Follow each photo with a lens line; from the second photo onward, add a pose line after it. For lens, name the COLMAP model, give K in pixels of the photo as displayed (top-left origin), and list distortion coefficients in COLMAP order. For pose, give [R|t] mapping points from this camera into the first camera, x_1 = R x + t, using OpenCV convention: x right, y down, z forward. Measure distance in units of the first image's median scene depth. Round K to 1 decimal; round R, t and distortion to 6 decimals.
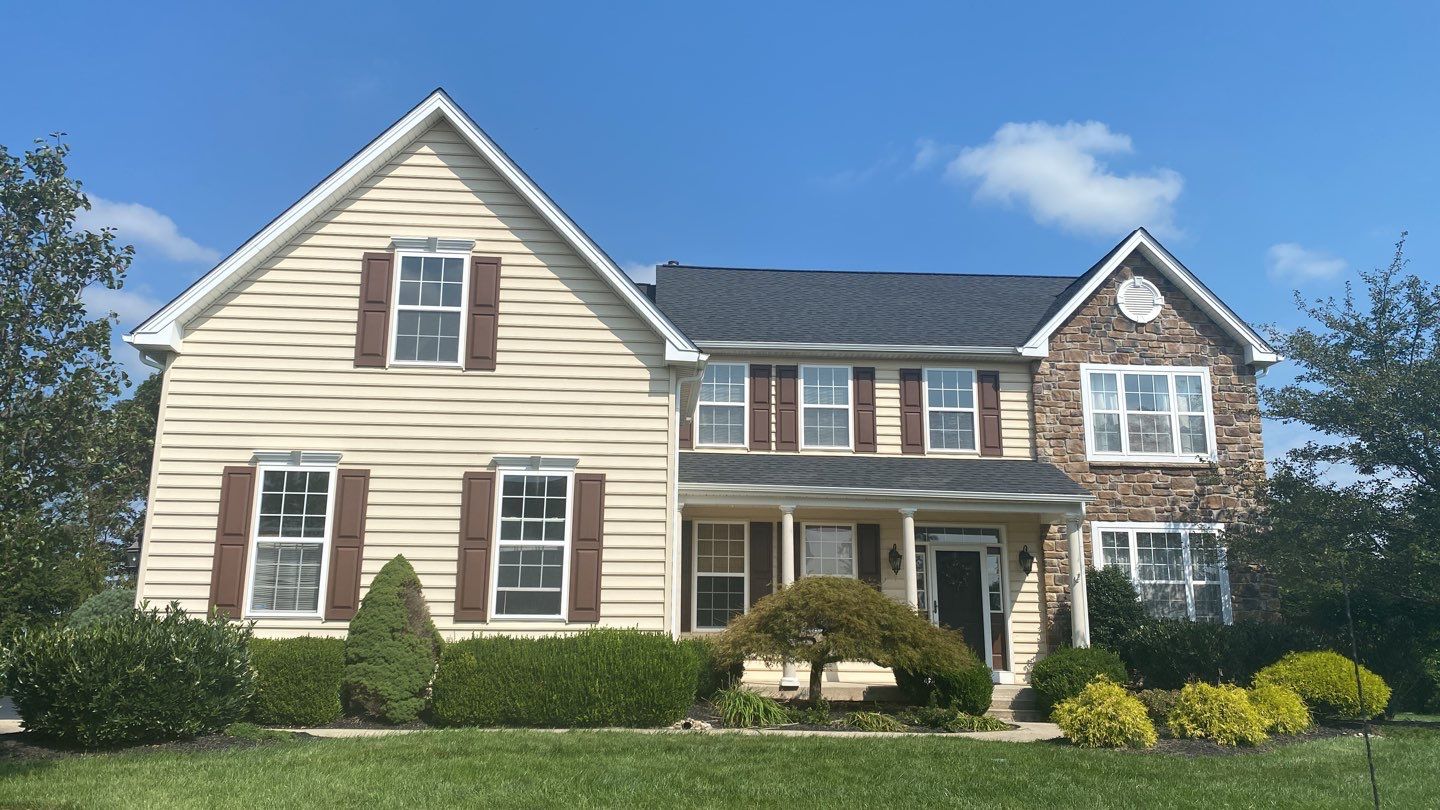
lens RADIAL K [[1099.1, 0, 709.8], [0, 1099.1, 408.9], [0, 0, 1]] dist [0.113329, -0.314236]
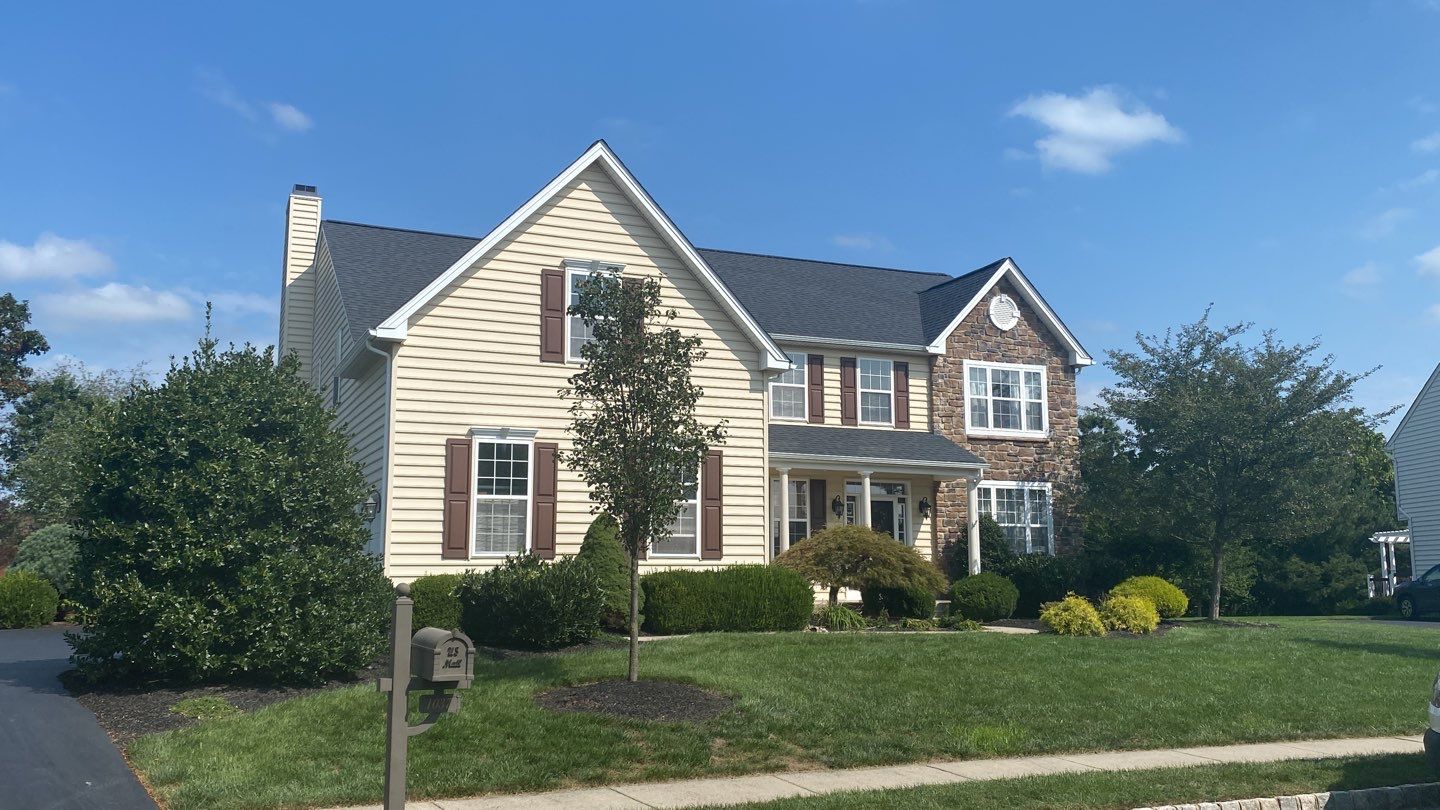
lens RADIAL K [[1247.8, 0, 720.0], [0, 1247.8, 405.0], [0, 0, 1]] dist [0.146140, -0.332659]
pose [[0.939534, 0.035888, 0.340569, -0.457267], [-0.063723, 0.995446, 0.070896, -0.076766], [-0.336474, -0.088311, 0.937543, -0.312715]]
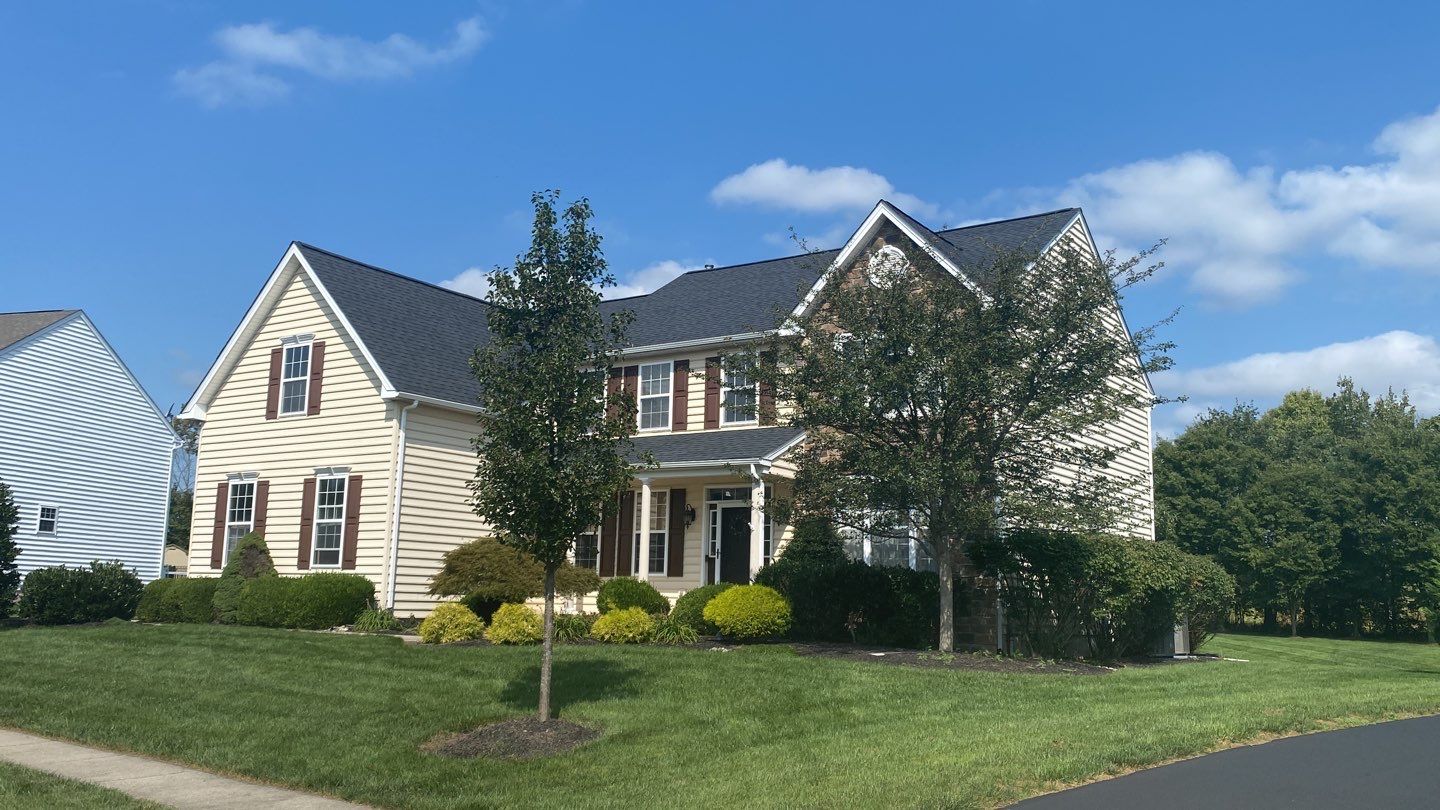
lens RADIAL K [[1247.8, 0, 720.0], [0, 1247.8, 405.0], [0, 0, 1]] dist [0.146140, -0.332659]
pose [[0.781289, -0.088338, -0.617887, 1.045881], [0.119439, 0.992800, 0.009086, 0.003668], [0.612635, -0.080898, 0.786214, -0.063544]]
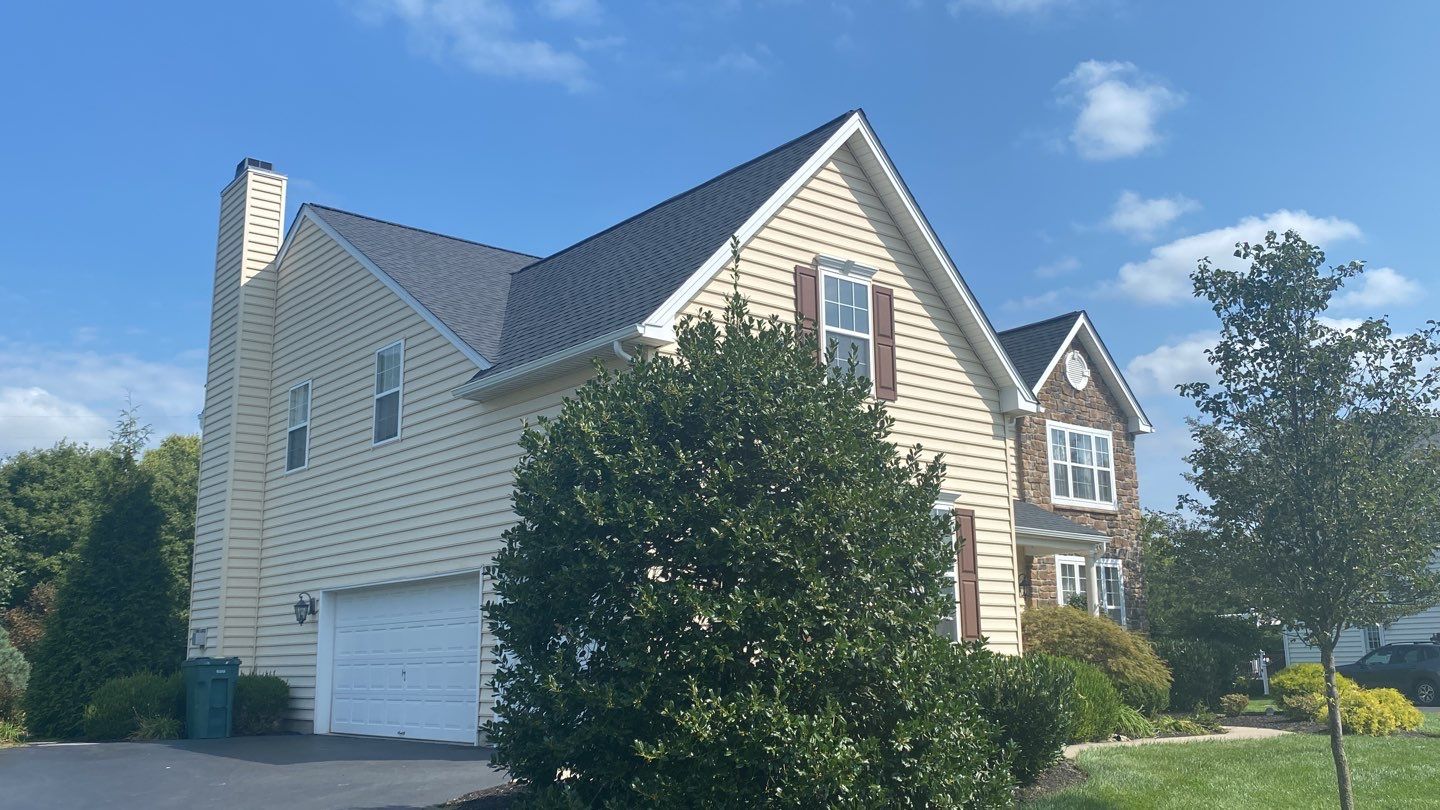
lens RADIAL K [[1247.8, 0, 720.0], [0, 1247.8, 405.0], [0, 0, 1]] dist [0.146140, -0.332659]
pose [[0.811200, 0.098808, 0.576361, -0.743768], [-0.109554, 0.993849, -0.016188, 0.003253], [-0.574415, -0.050011, 0.817035, 0.111507]]
